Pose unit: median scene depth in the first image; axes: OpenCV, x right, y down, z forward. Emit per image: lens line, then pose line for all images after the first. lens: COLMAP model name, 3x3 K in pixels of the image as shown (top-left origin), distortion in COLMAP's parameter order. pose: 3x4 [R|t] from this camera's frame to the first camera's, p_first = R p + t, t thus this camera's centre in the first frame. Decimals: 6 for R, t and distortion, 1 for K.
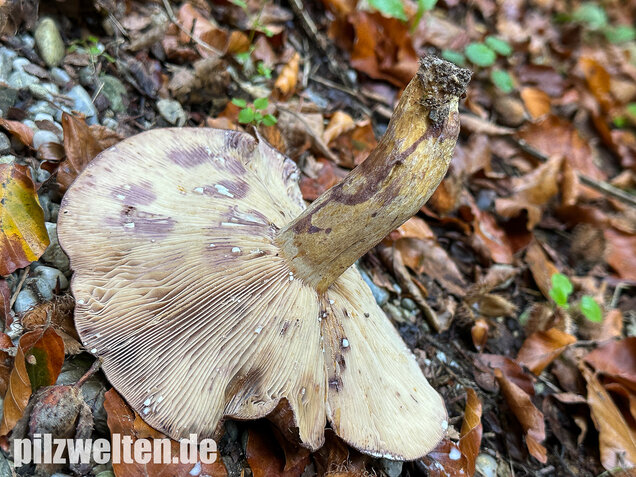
lens RADIAL K [[885.6, 0, 318.0], [0, 885.6, 238.5], [0, 0, 1]] dist [0.174804, -0.379821]
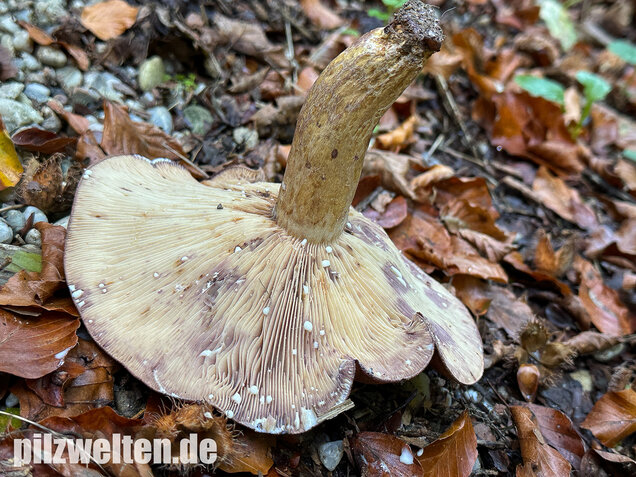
lens RADIAL K [[885.6, 0, 318.0], [0, 885.6, 238.5], [0, 0, 1]] dist [0.174804, -0.379821]
pose [[0.923318, 0.040479, -0.381897, 0.299196], [-0.130463, 0.968351, -0.212781, 0.173909], [0.361197, 0.246288, 0.899377, 0.101528]]
